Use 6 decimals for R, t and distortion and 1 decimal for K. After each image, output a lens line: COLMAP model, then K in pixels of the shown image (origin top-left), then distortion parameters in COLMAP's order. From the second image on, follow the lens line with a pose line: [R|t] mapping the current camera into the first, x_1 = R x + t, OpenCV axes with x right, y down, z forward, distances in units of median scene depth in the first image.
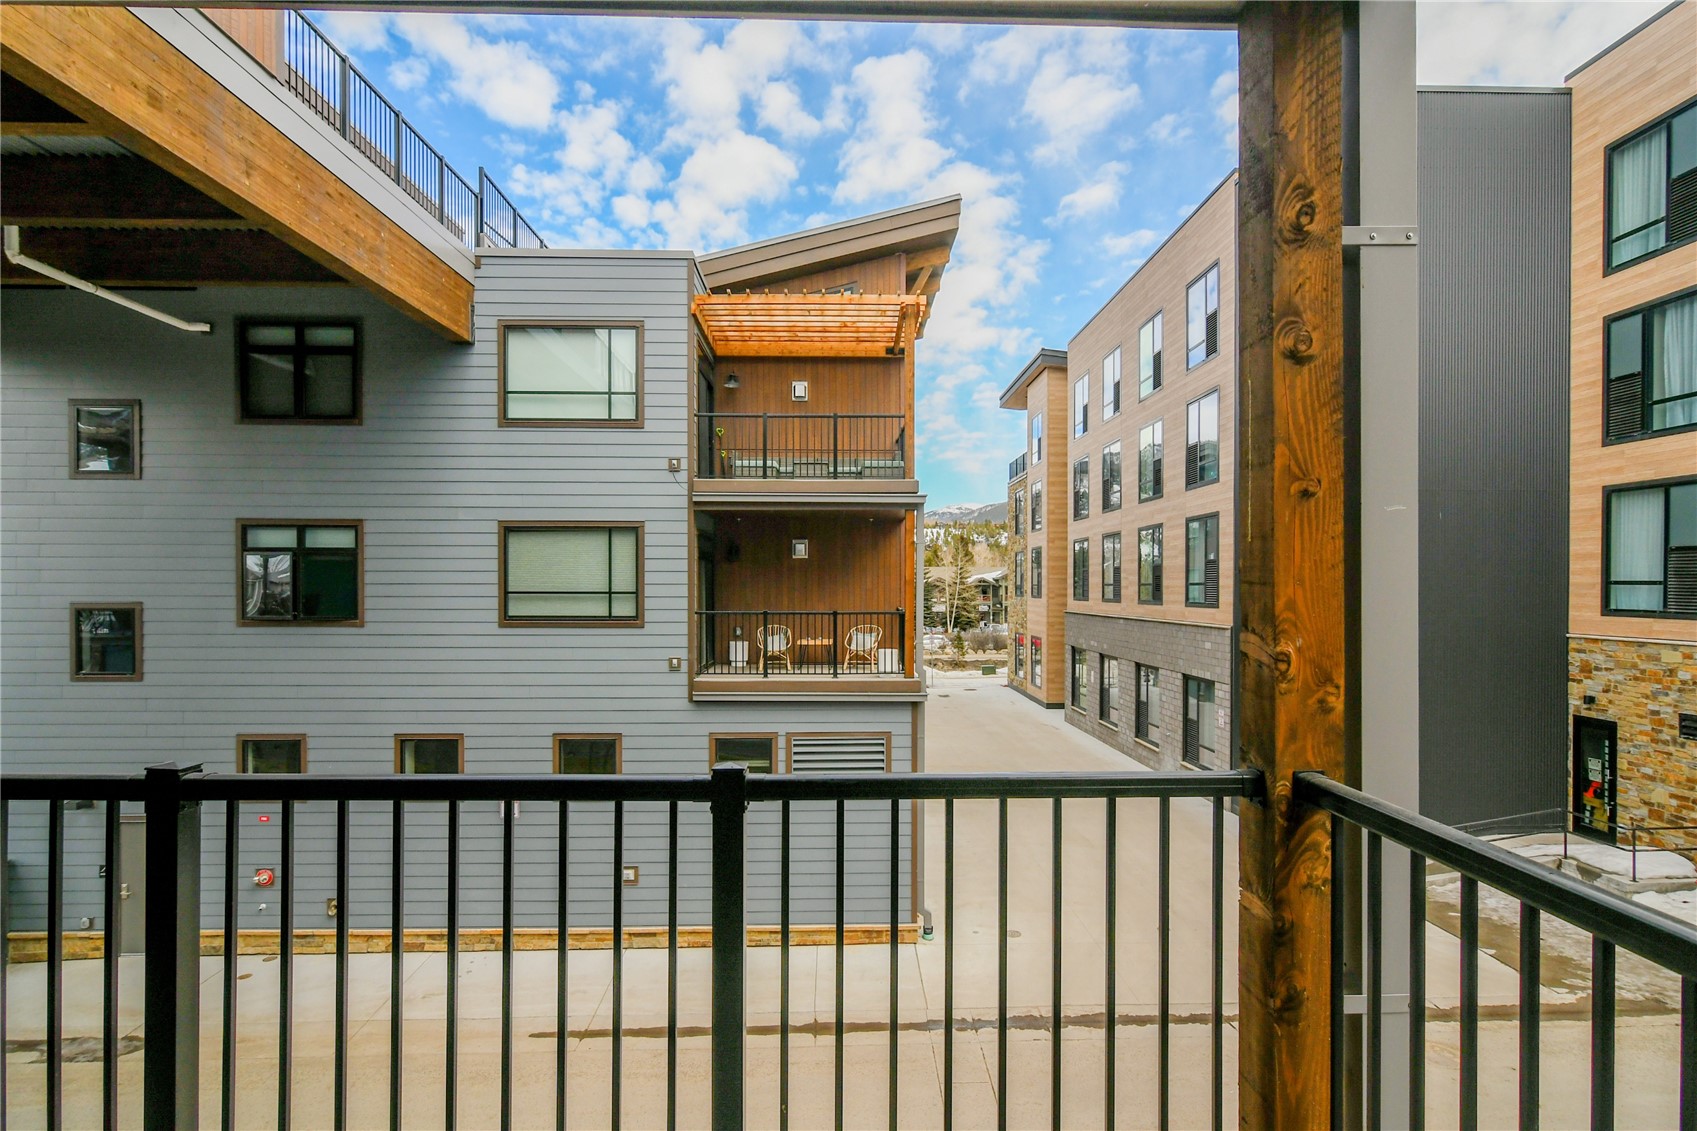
lens RADIAL K [[862.1, 0, 853.8], [0, 862.1, 592.3], [0, 0, 1]] dist [0.003096, 0.001000]
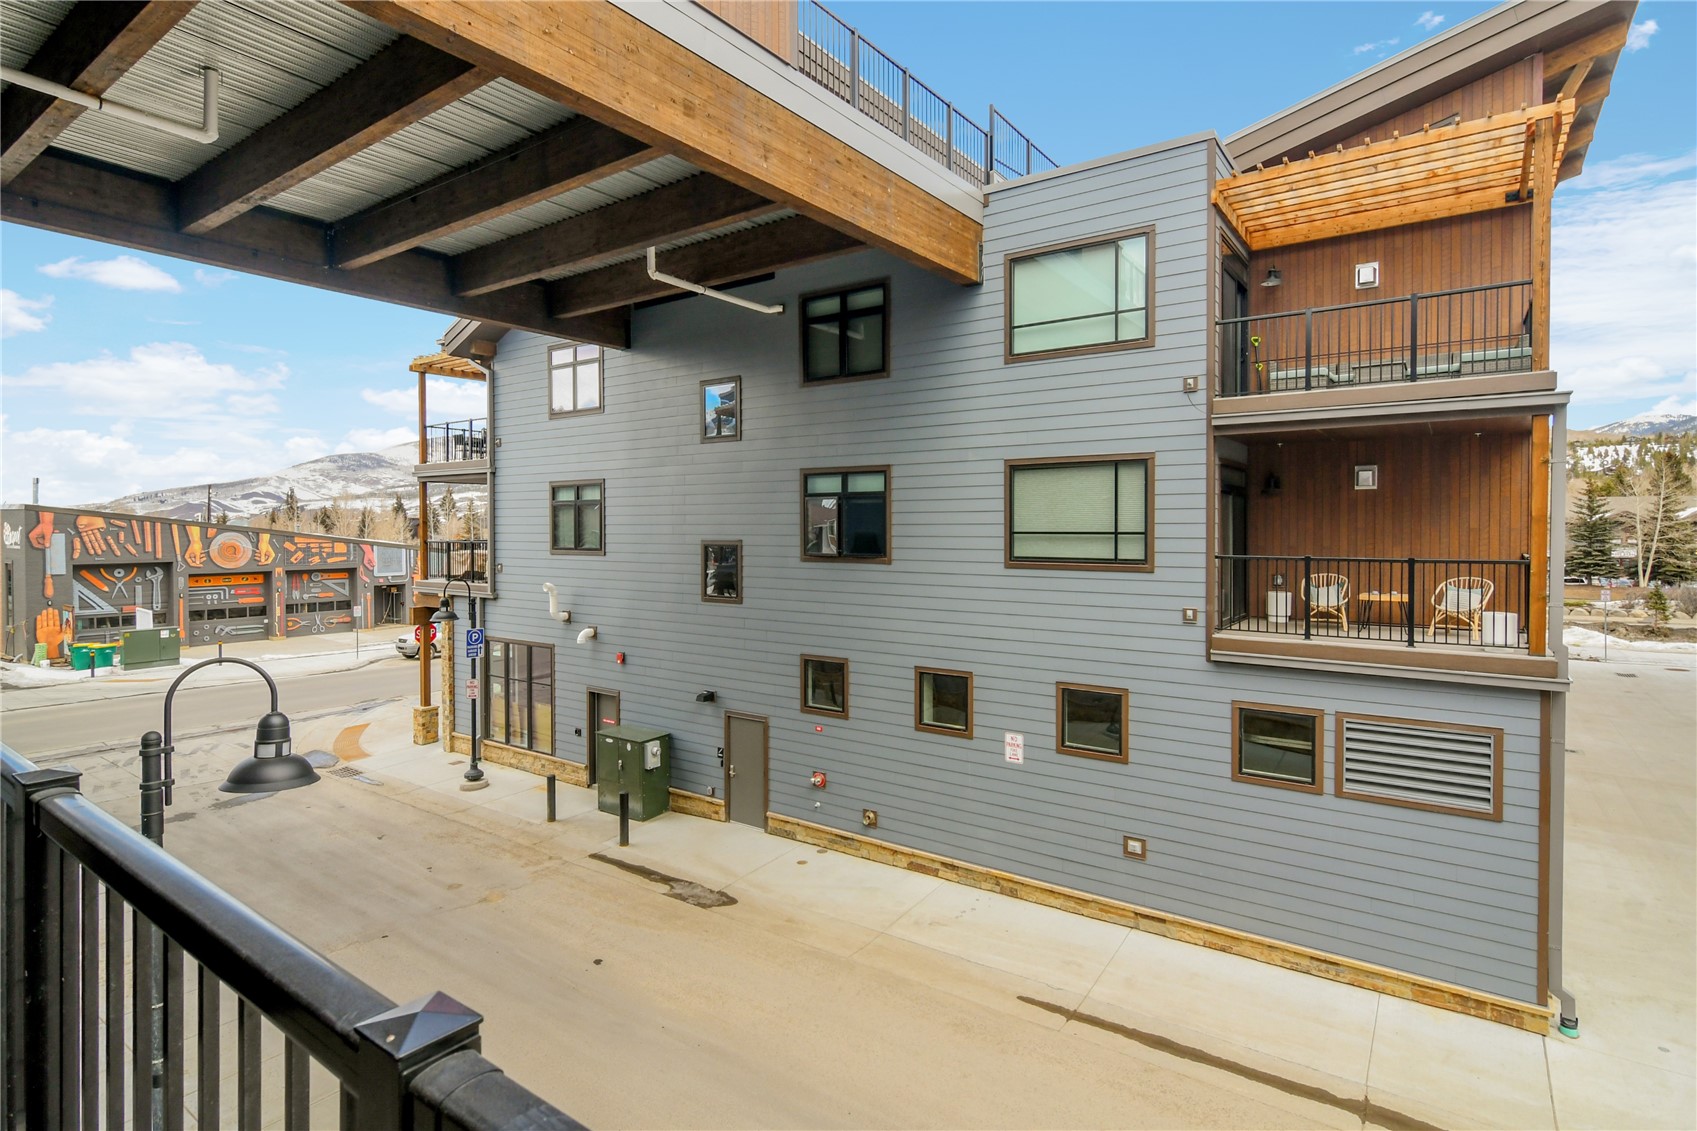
lens RADIAL K [[856.7, 0, 853.4], [0, 856.7, 541.3], [0, 0, 1]] dist [0.001188, 0.000346]
pose [[0.803438, 0.007545, -0.595341, 0.032256], [-0.000105, 0.999921, 0.012531, -0.002055], [0.595389, -0.010006, 0.803375, 0.110815]]
